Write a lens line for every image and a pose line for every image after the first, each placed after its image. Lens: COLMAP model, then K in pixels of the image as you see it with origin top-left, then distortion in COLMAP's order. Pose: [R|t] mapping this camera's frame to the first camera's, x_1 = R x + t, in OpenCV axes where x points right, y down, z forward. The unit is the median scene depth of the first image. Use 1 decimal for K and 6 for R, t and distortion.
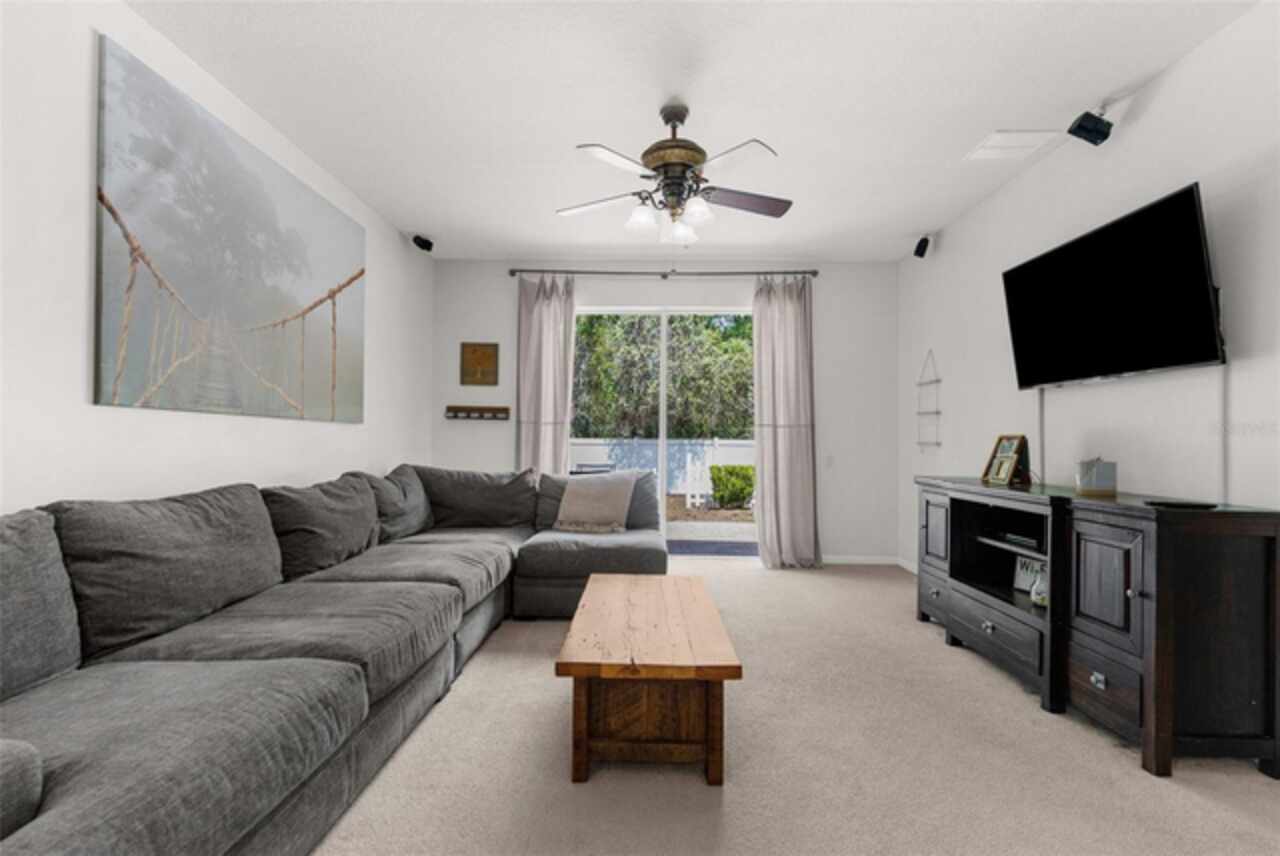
lens RADIAL K [[588.4, 0, 638.0], [0, 588.4, 432.4], [0, 0, 1]] dist [-0.006742, 0.001008]
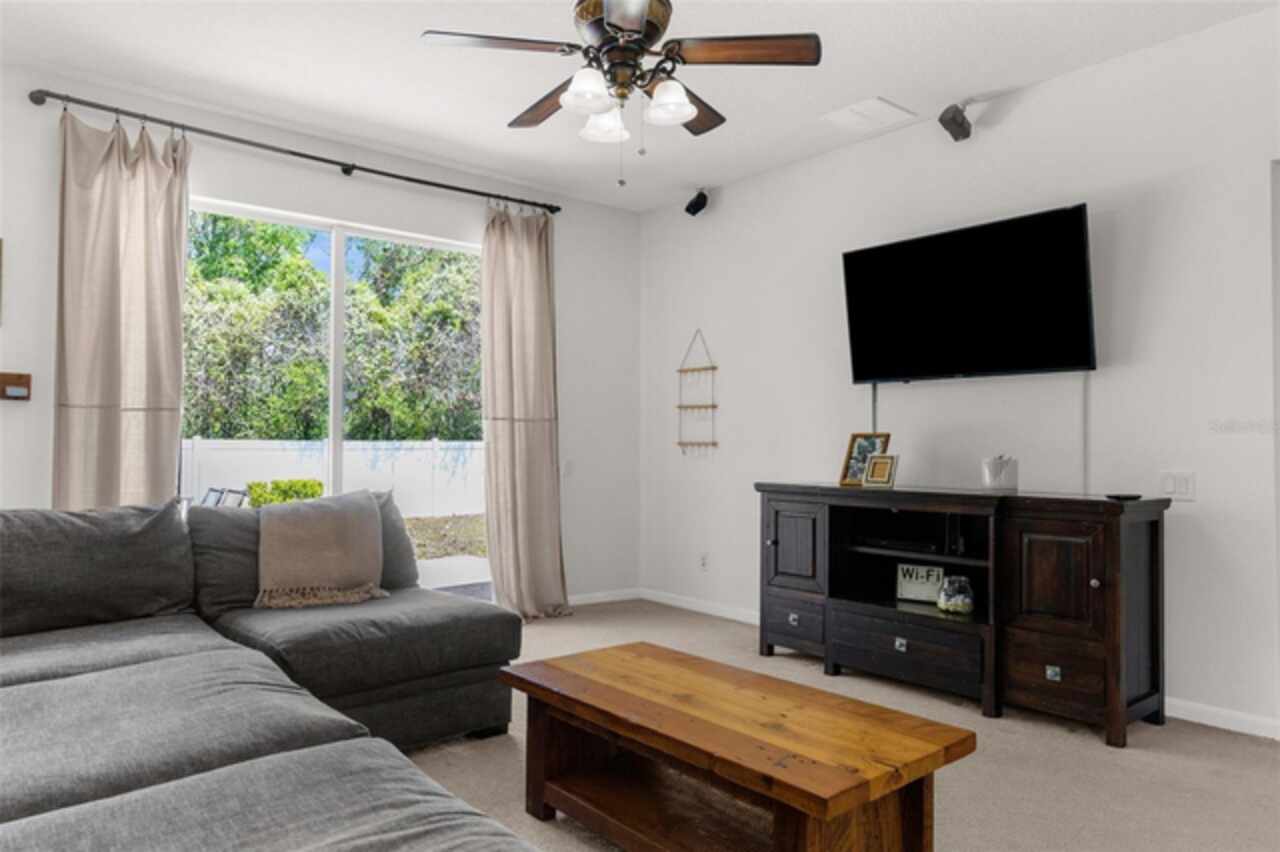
lens RADIAL K [[827.9, 0, 645.0], [0, 827.9, 433.4], [0, 0, 1]] dist [-0.000332, -0.003807]
pose [[0.752219, 0.001119, 0.658912, -0.461239], [-0.005233, 0.999977, 0.004277, 0.000587], [-0.658892, -0.006665, 0.752208, 0.251016]]
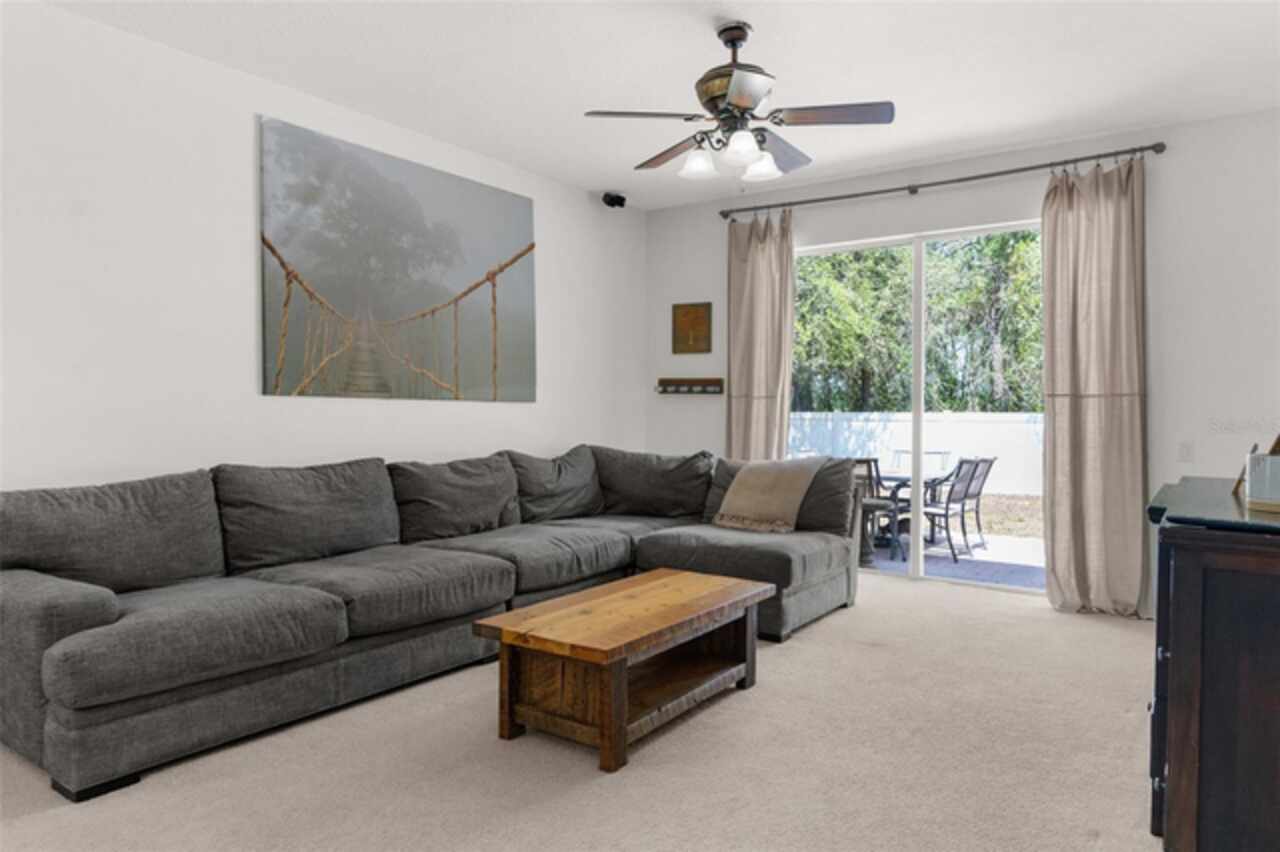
lens RADIAL K [[831.5, 0, 636.1], [0, 831.5, 421.9], [0, 0, 1]] dist [-0.002127, -0.000255]
pose [[0.829538, 0.000880, -0.558449, 0.536719], [0.011444, 0.999762, 0.018574, -0.007170], [0.558332, -0.021799, 0.829331, -0.066582]]
